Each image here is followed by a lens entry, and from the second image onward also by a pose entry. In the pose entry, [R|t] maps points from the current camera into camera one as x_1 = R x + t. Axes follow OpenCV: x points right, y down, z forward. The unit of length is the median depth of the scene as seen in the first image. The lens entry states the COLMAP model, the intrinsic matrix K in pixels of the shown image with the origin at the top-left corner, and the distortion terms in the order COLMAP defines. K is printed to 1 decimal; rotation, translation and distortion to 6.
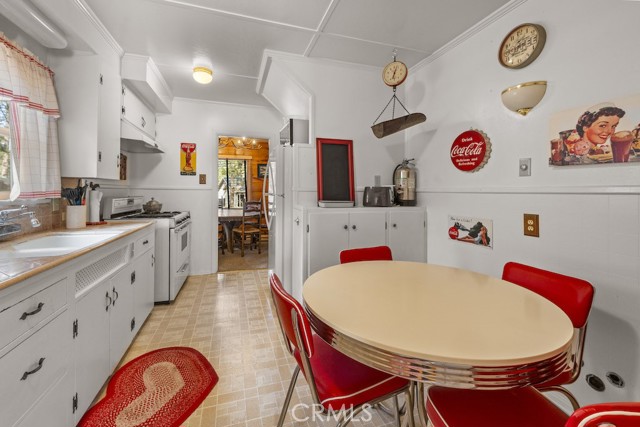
lens RADIAL K [[258.5, 0, 311.9], [0, 258.5, 189.1], [0, 0, 1]] dist [-0.001570, 0.000005]
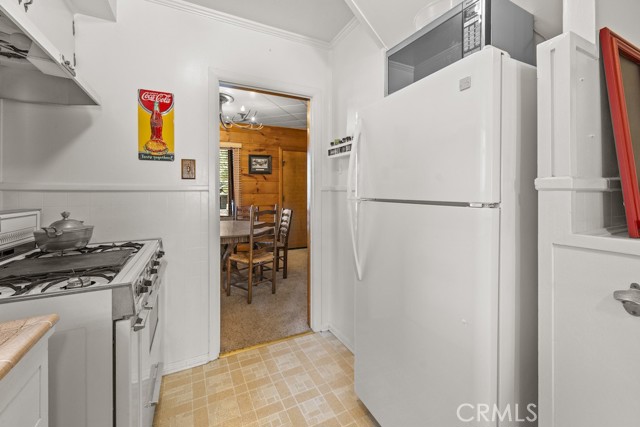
lens RADIAL K [[258.5, 0, 313.3], [0, 258.5, 190.2], [0, 0, 1]] dist [-0.001570, 0.000005]
pose [[0.987948, -0.010019, 0.154465, -0.269543], [0.009740, 0.999949, 0.002561, 0.001608], [-0.154483, -0.001026, 0.987995, 0.491174]]
